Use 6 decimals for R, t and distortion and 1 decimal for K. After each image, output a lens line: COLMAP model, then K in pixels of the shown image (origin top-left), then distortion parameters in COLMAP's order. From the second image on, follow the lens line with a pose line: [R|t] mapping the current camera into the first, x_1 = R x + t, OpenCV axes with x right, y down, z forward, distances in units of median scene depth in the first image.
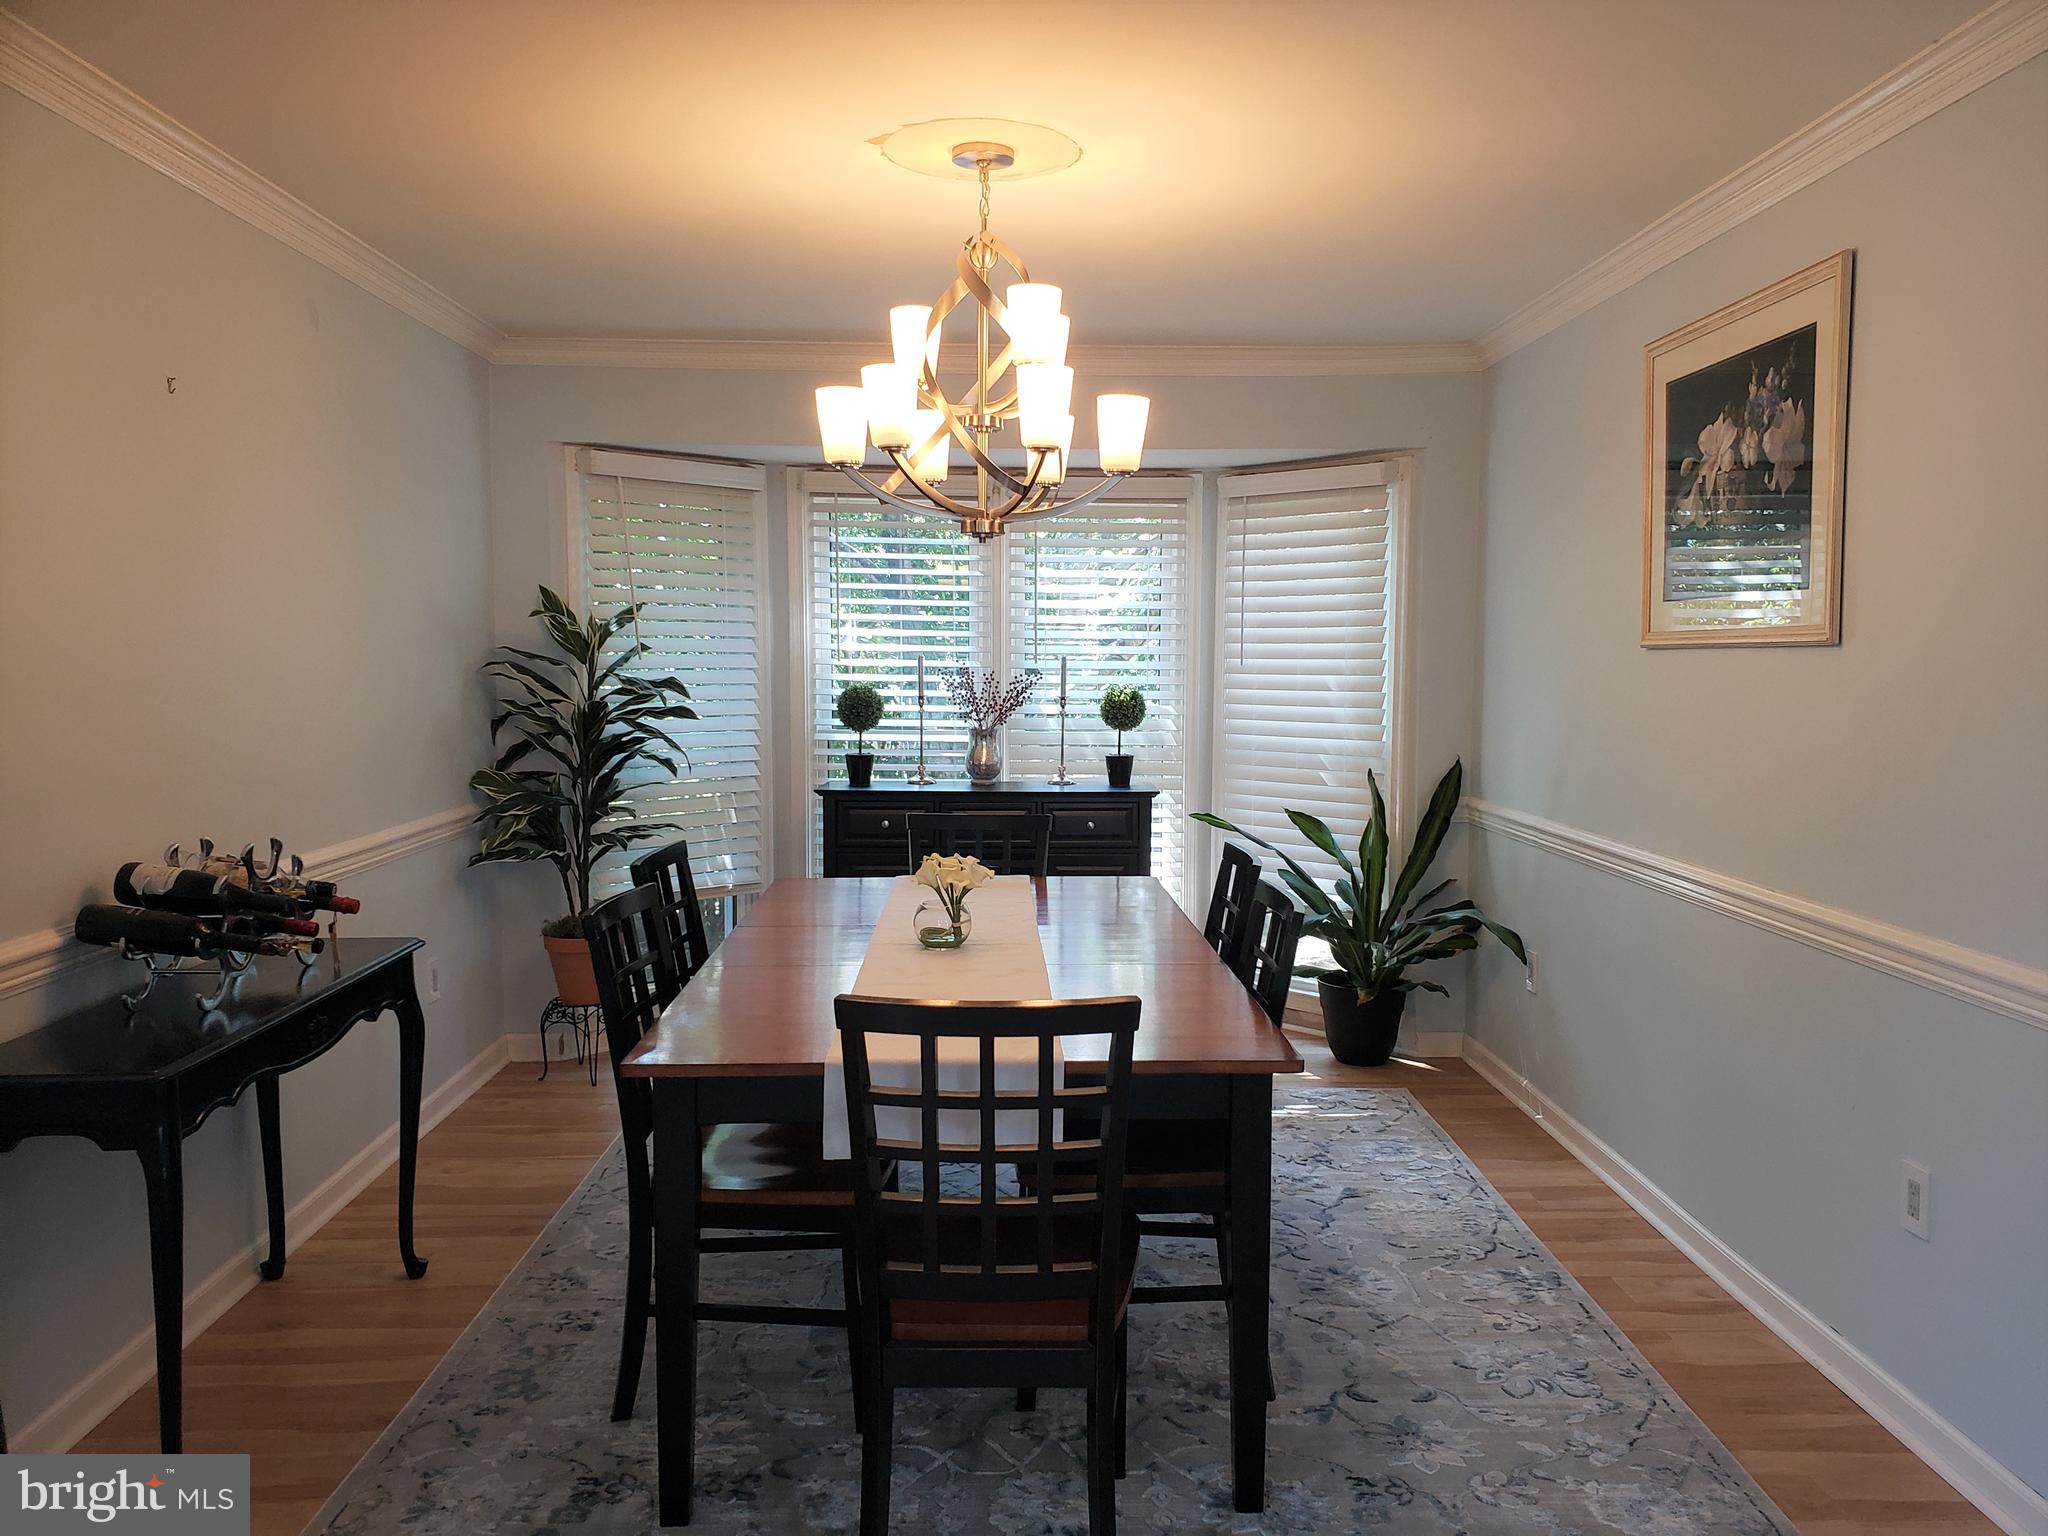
lens RADIAL K [[1595.3, 0, 1028.3], [0, 1595.3, 781.1], [0, 0, 1]] dist [0.004219, 0.005248]
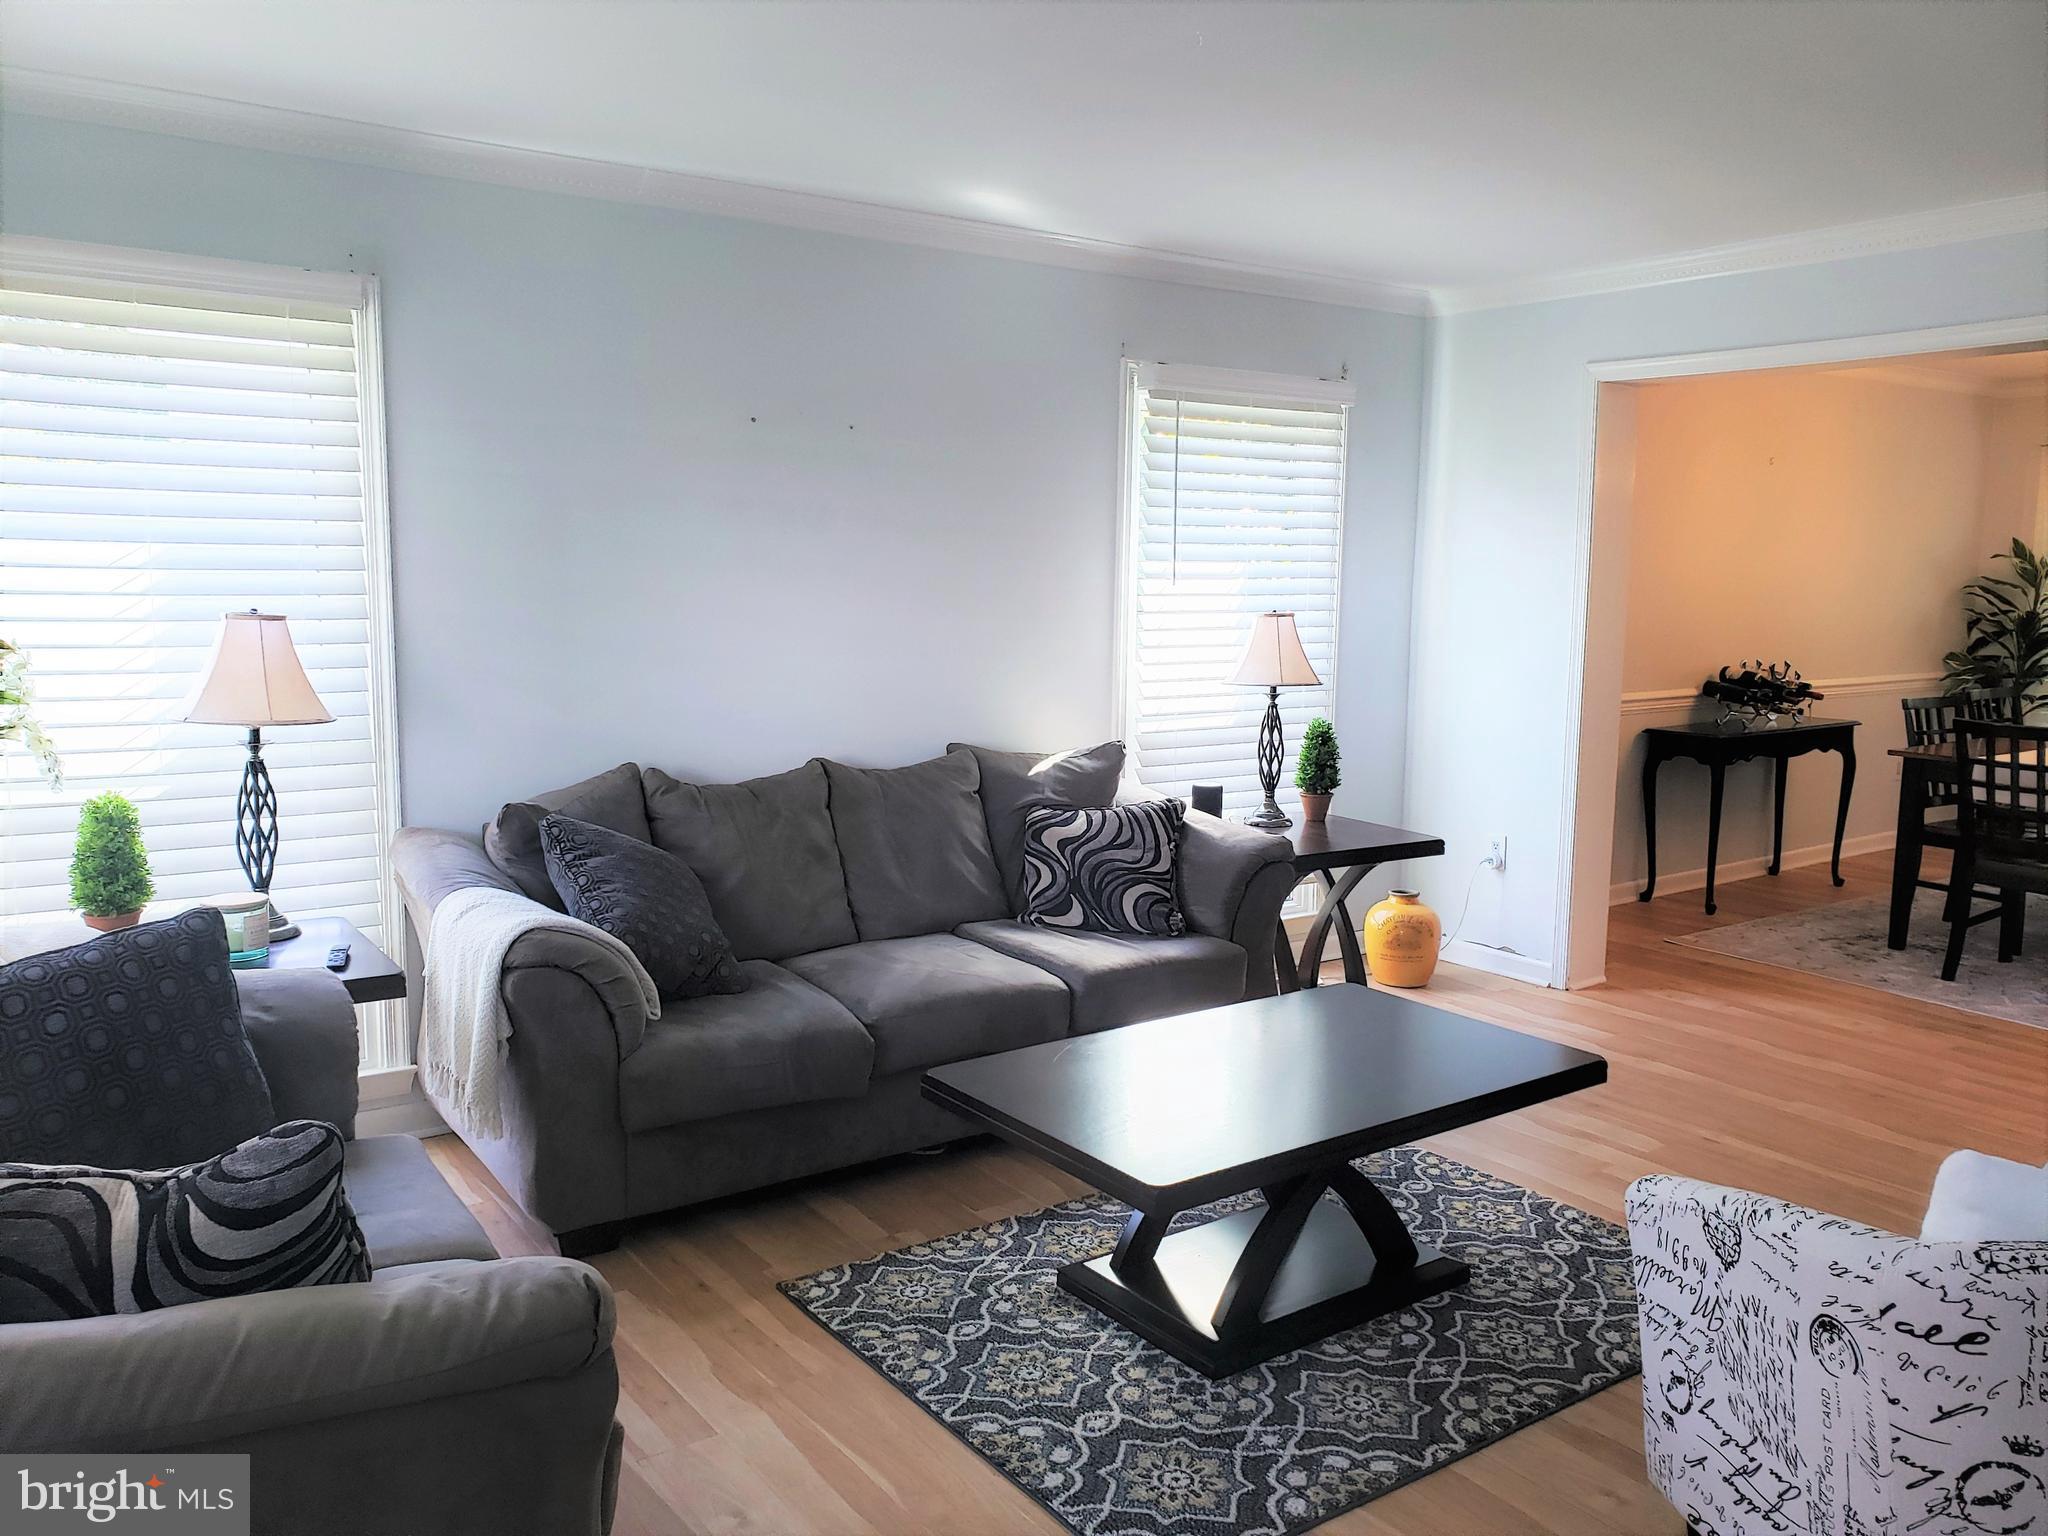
lens RADIAL K [[1595.3, 0, 1023.6], [0, 1595.3, 776.9], [0, 0, 1]] dist [0.004219, 0.005248]
pose [[0.559306, 0.126773, -0.819210, 0.748756], [-0.080727, 0.991870, 0.098377, 0.055659], [0.825021, 0.011109, 0.564993, -1.105613]]
